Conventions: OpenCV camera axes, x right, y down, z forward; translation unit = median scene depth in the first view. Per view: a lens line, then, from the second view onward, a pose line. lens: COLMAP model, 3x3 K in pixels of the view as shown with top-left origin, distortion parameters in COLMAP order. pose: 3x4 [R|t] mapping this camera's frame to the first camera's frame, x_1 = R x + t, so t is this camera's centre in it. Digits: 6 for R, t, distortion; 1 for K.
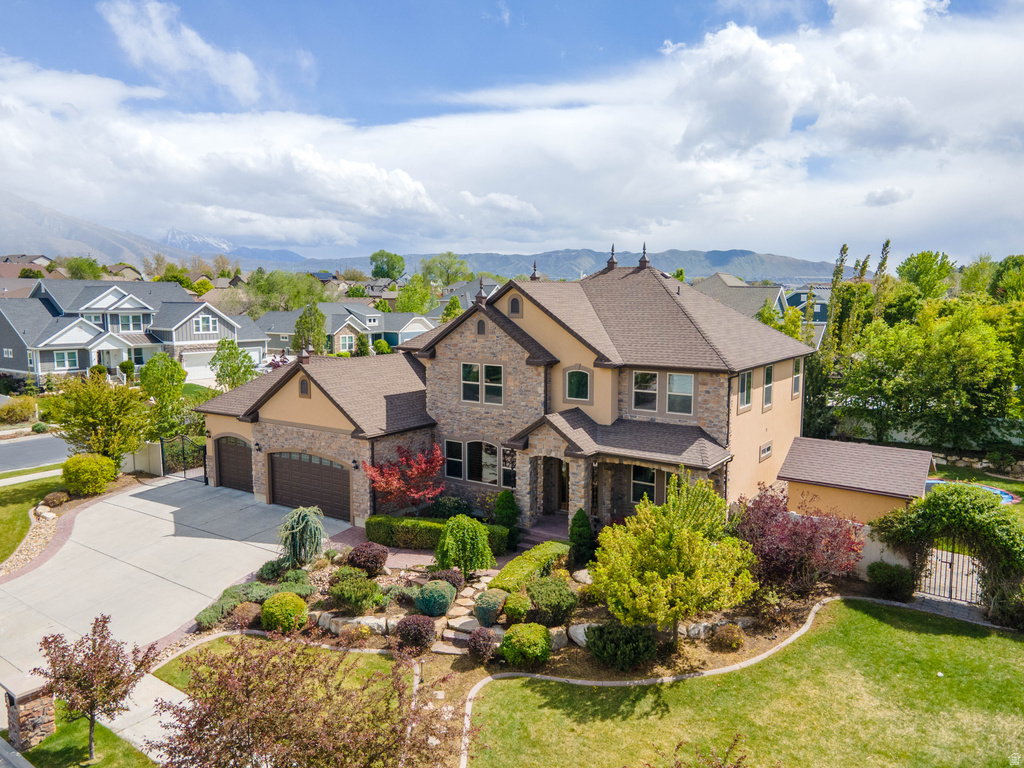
lens RADIAL K [[749.1, 0, 512.7], [0, 749.1, 385.1], [0, 0, 1]] dist [0.047256, -0.008368]
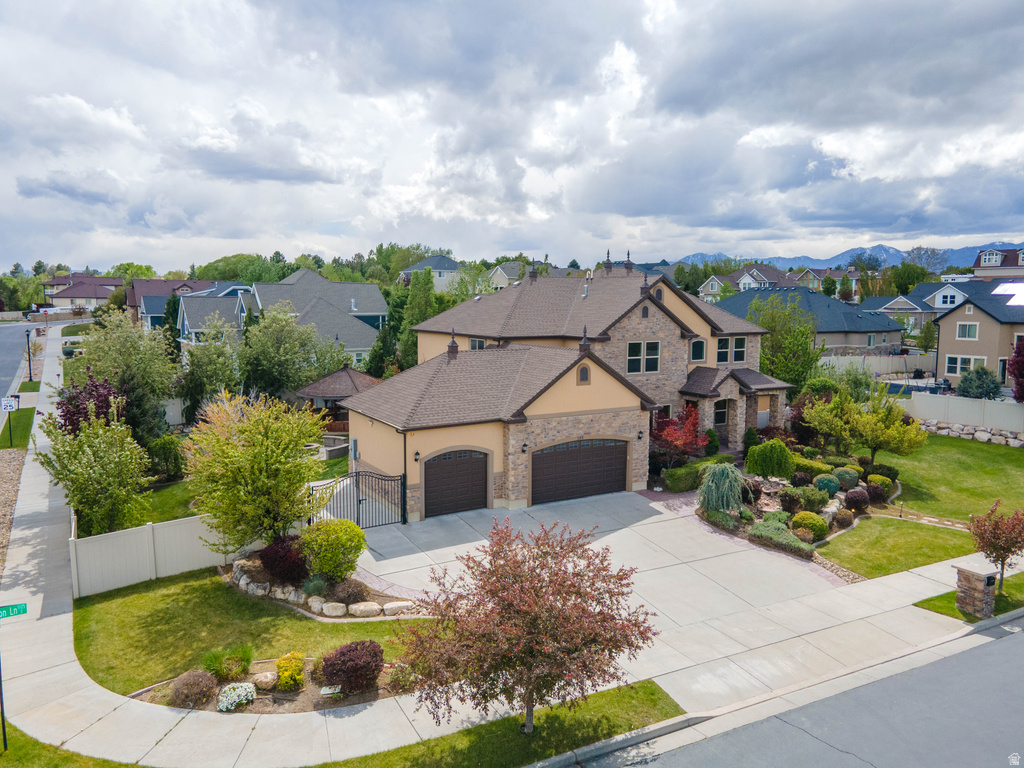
lens RADIAL K [[749.1, 0, 510.8], [0, 749.1, 384.6], [0, 0, 1]] dist [0.047256, -0.008368]
pose [[0.433829, -0.106977, 0.894622, -1.260744], [0.107626, 0.991970, 0.066427, -0.063813], [-0.894544, 0.067466, 0.441858, 0.651932]]
